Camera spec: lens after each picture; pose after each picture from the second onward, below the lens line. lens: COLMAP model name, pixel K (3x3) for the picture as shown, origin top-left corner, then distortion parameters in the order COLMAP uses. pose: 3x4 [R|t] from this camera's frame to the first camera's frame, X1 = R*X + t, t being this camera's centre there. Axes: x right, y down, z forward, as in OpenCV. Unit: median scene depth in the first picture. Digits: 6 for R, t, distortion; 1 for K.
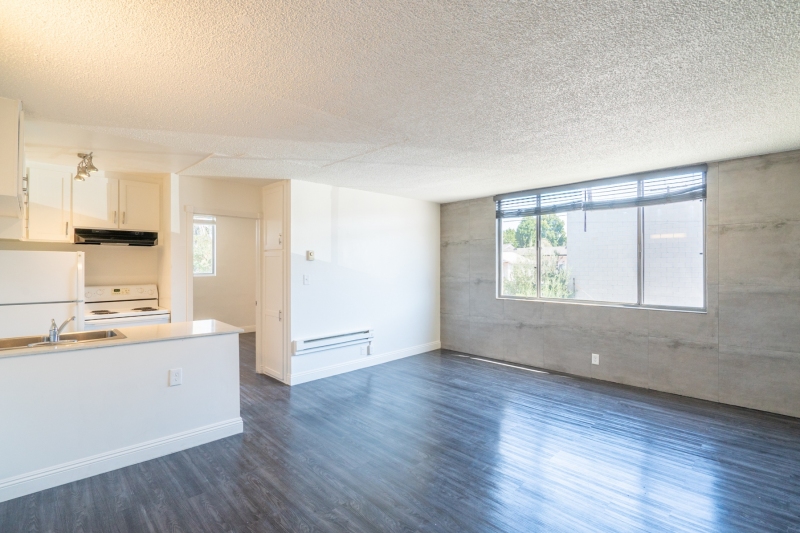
lens RADIAL K [[378.4, 0, 400.0], [0, 378.4, 266.5], [0, 0, 1]] dist [0.000023, 0.000856]
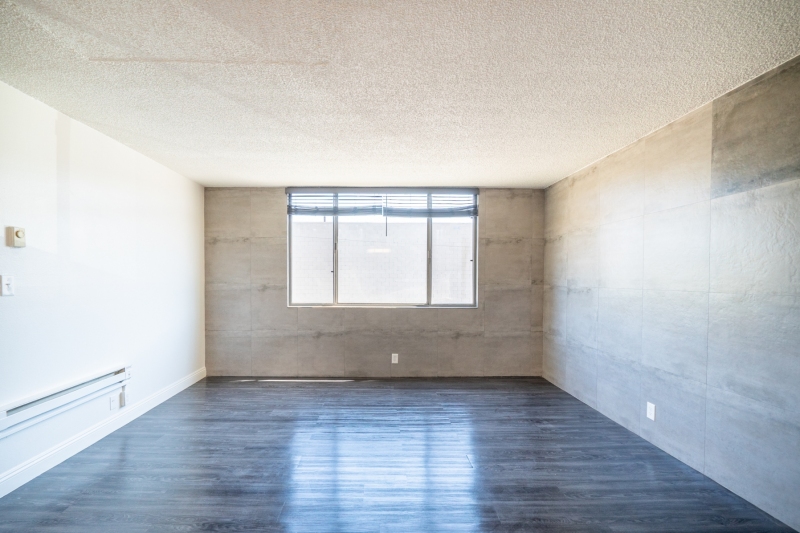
lens RADIAL K [[370.8, 0, 382.6], [0, 370.8, 287.1], [0, 0, 1]] dist [-0.002225, 0.000079]
pose [[0.698671, -0.013207, 0.715321, -0.251285], [-0.003432, 0.999756, 0.021811, 0.024953], [-0.715434, -0.017694, 0.698456, 0.318951]]
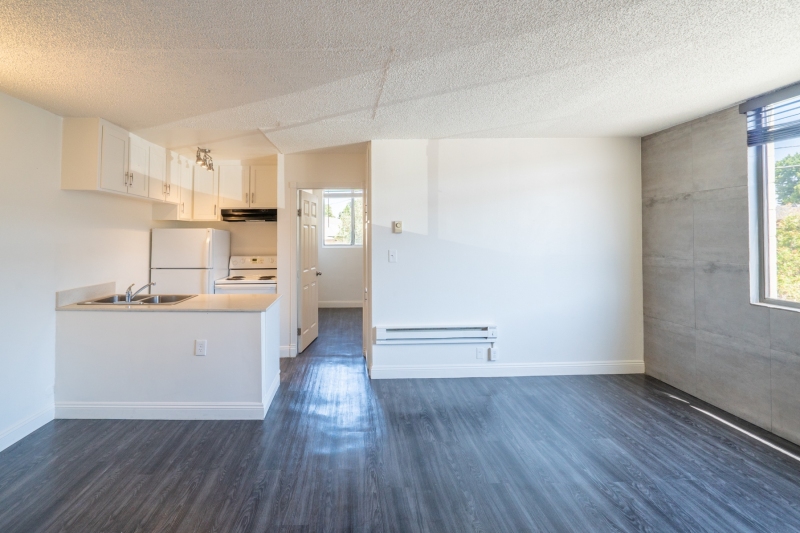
lens RADIAL K [[385.1, 0, 356.4], [0, 385.1, 228.5], [0, 0, 1]] dist [-0.003145, 0.000172]
pose [[0.721191, -0.015433, -0.692564, 0.290334], [0.004065, 0.999829, -0.018047, -0.010948], [0.692724, 0.010200, 0.721131, 0.328788]]
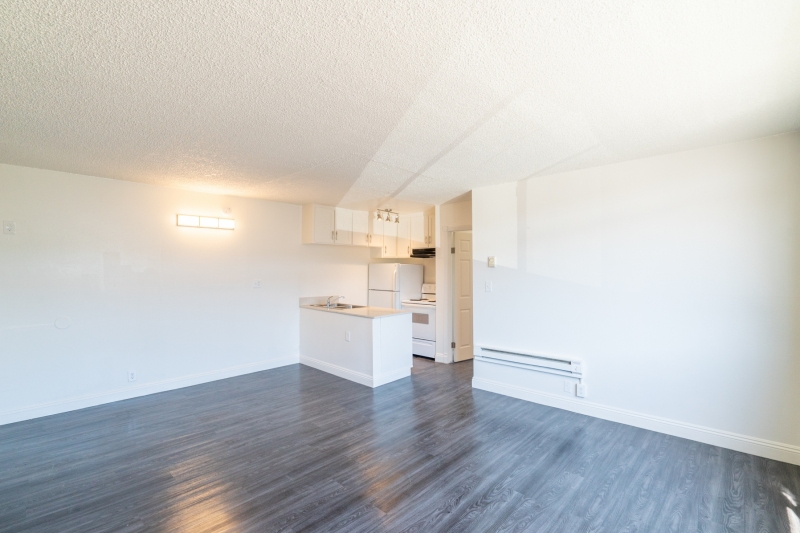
lens RADIAL K [[378.4, 0, 400.0], [0, 378.4, 266.5], [0, 0, 1]] dist [0.000023, 0.000856]
pose [[0.040255, -0.004353, -0.999180, 0.726946], [0.000295, 0.999991, -0.004345, -0.012901], [0.999189, -0.000120, 0.040256, 0.736567]]
